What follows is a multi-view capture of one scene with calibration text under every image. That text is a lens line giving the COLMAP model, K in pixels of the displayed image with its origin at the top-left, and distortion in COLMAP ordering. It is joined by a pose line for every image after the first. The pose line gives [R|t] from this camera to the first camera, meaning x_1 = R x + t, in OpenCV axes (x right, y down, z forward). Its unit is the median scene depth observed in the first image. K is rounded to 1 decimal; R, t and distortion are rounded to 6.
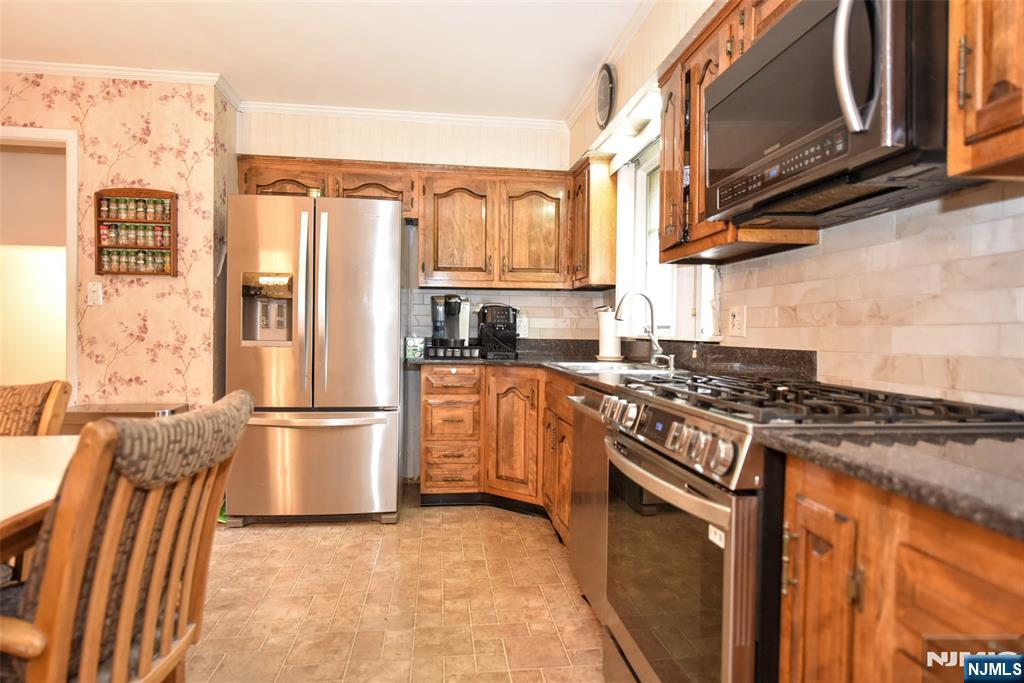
lens RADIAL K [[580.0, 0, 490.0], [0, 580.0, 340.4], [0, 0, 1]] dist [-0.004692, 0.001244]
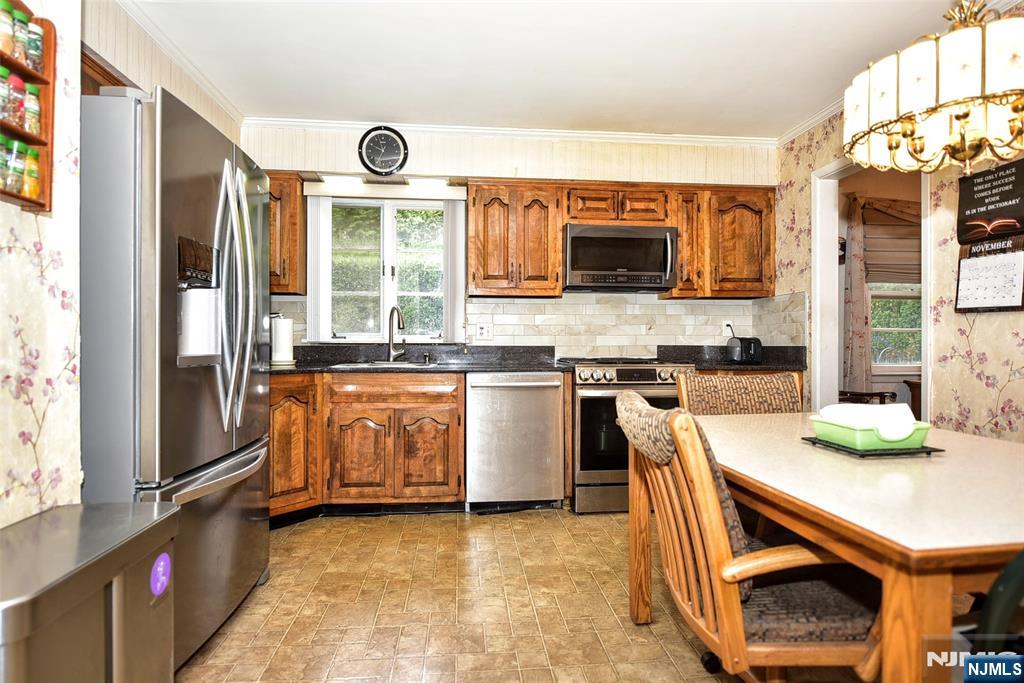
lens RADIAL K [[580.0, 0, 510.3], [0, 580.0, 341.6], [0, 0, 1]] dist [-0.004692, 0.001244]
pose [[0.005330, -0.011942, 0.999914, -1.320472], [0.014499, 0.999825, 0.011863, -0.021937], [-0.999881, 0.014434, 0.005502, 0.900550]]
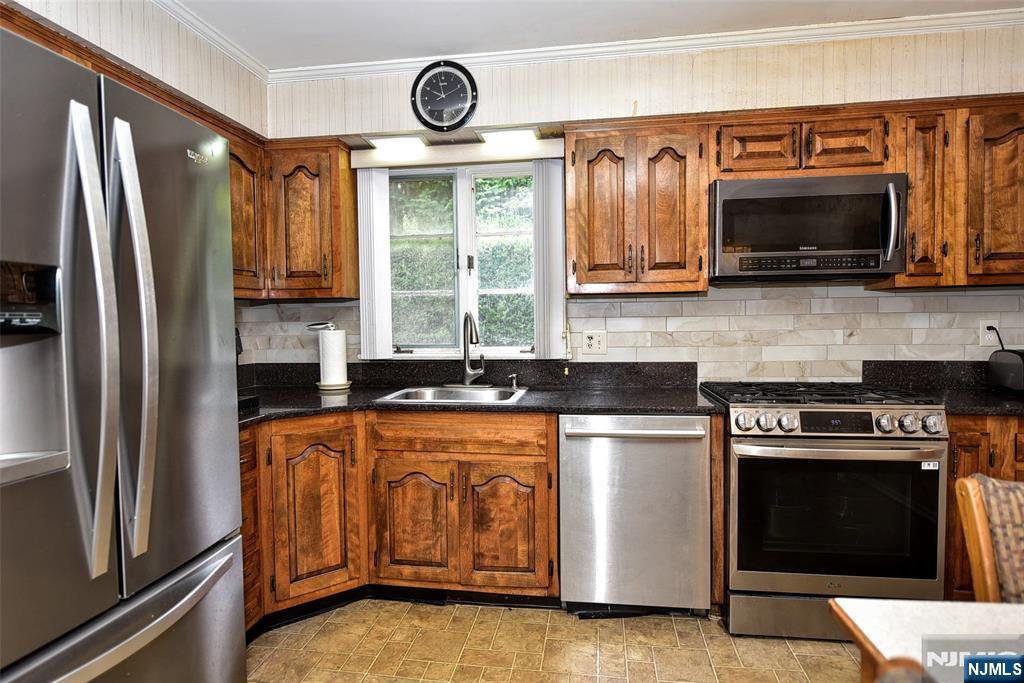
lens RADIAL K [[580.0, 0, 509.0], [0, 580.0, 343.5], [0, 0, 1]] dist [-0.004692, 0.001244]
pose [[0.250313, -0.060513, 0.966272, -0.829032], [0.033479, 0.997989, 0.053826, -0.102907], [-0.967586, 0.018876, 0.251835, 0.850666]]
